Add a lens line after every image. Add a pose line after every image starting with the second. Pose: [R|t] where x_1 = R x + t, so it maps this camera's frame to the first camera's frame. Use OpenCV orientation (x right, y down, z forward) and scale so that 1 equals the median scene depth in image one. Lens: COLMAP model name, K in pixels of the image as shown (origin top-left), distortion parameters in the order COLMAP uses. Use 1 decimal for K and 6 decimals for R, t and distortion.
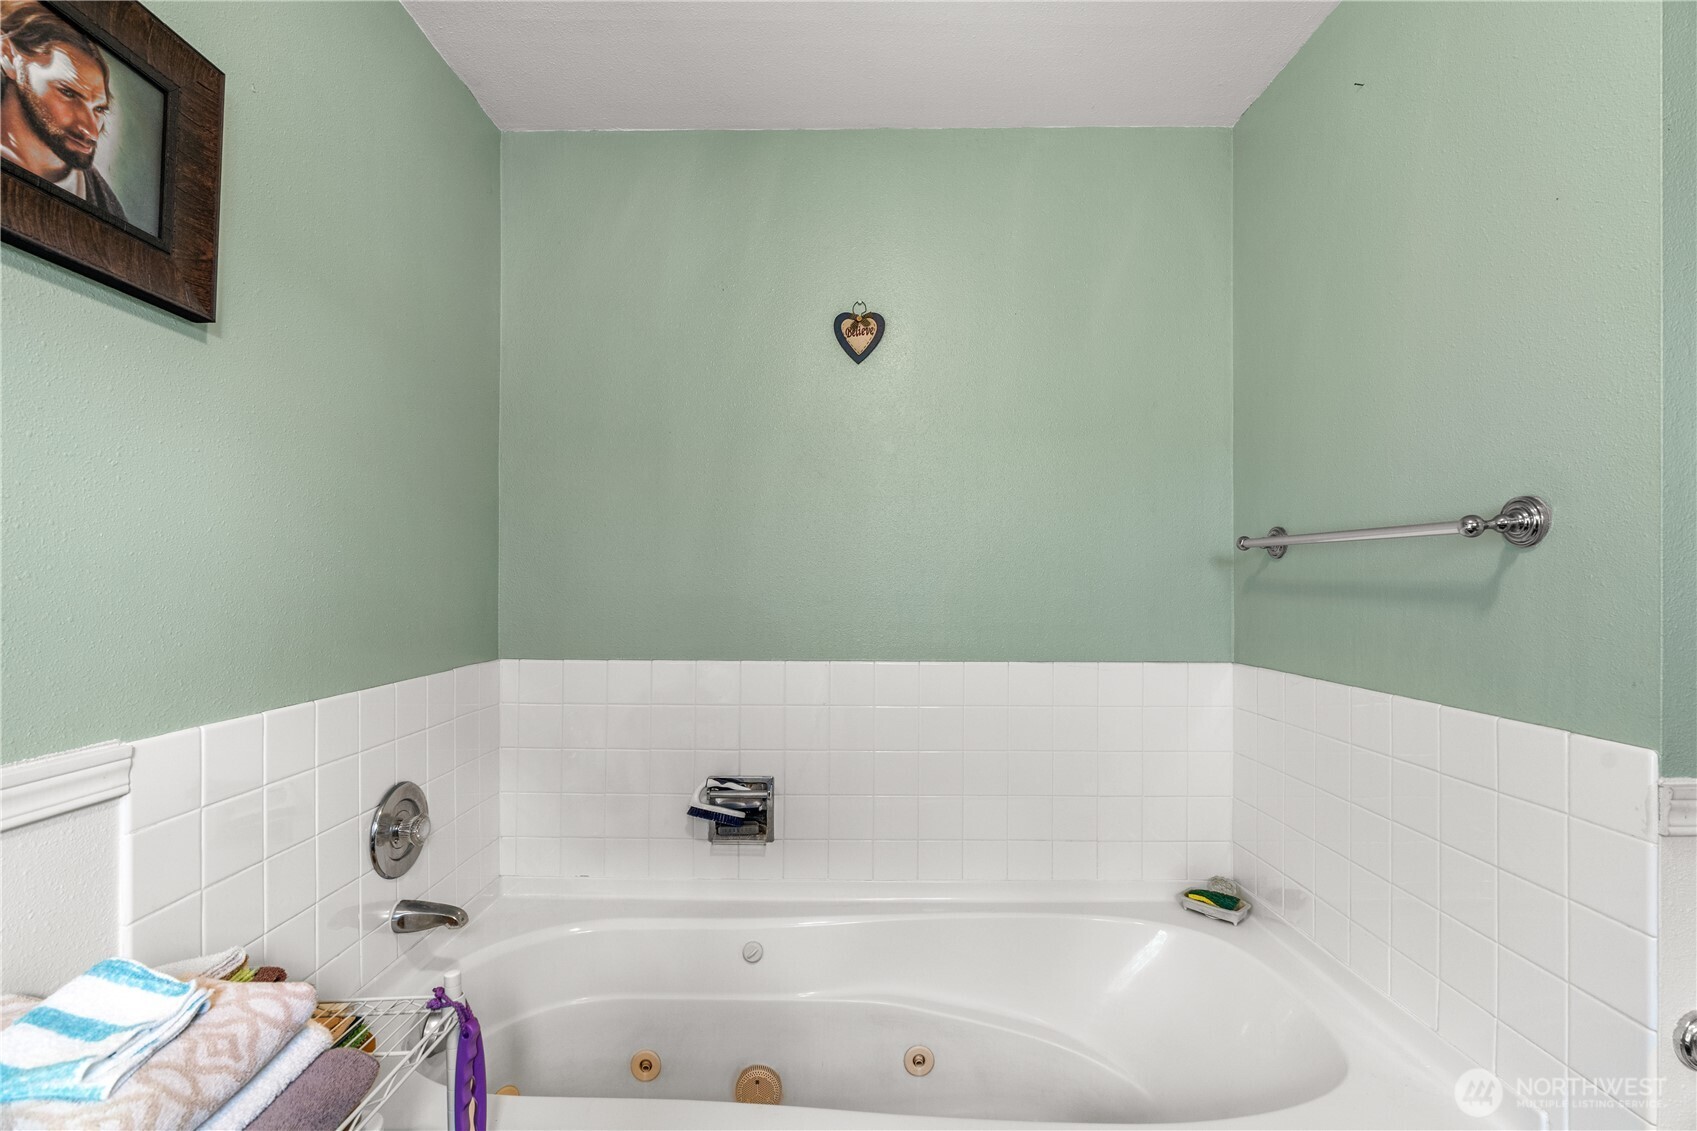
lens RADIAL K [[772.7, 0, 847.0], [0, 772.7, 579.4], [0, 0, 1]] dist [-0.003001, 0.000665]
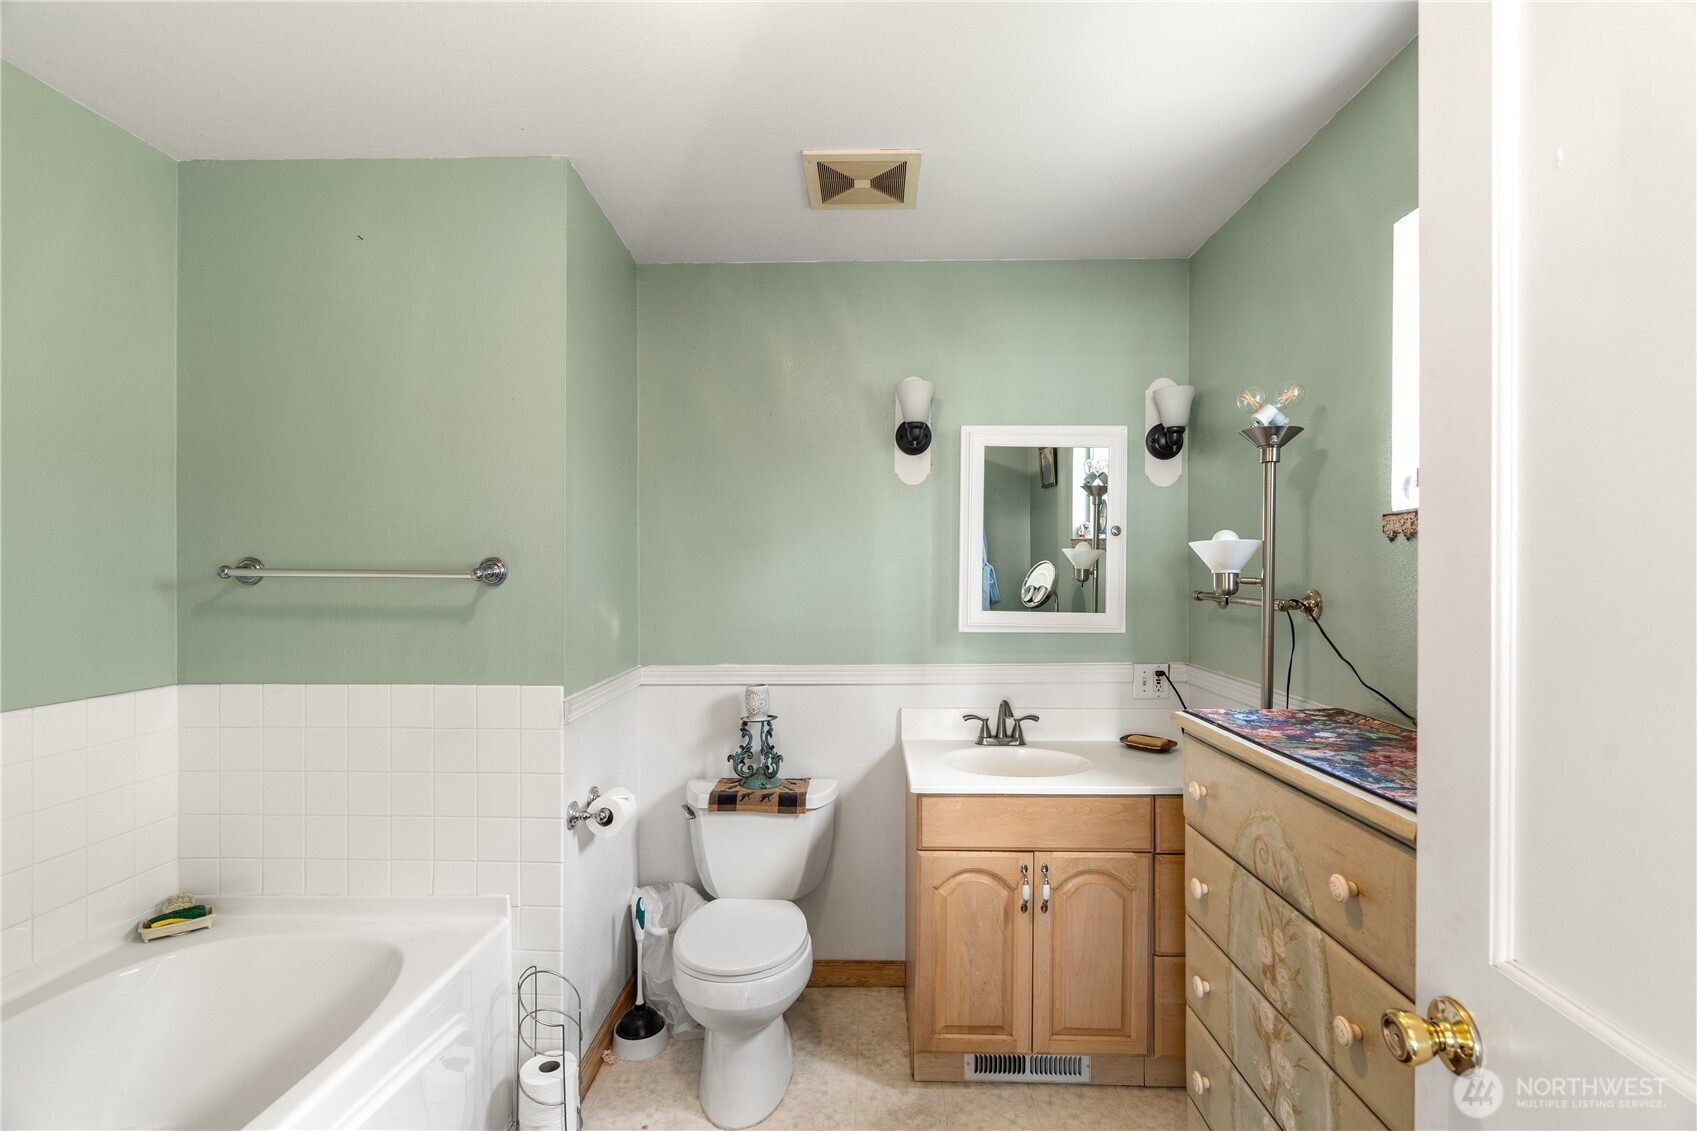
lens RADIAL K [[787.3, 0, 852.1], [0, 787.3, 575.3], [0, 0, 1]] dist [-0.007161, 0.000373]
pose [[-0.001792, -0.004821, 0.999987, -0.561747], [-0.003351, 0.999983, 0.004815, -0.046970], [-0.999993, -0.003343, -0.001808, 0.108365]]
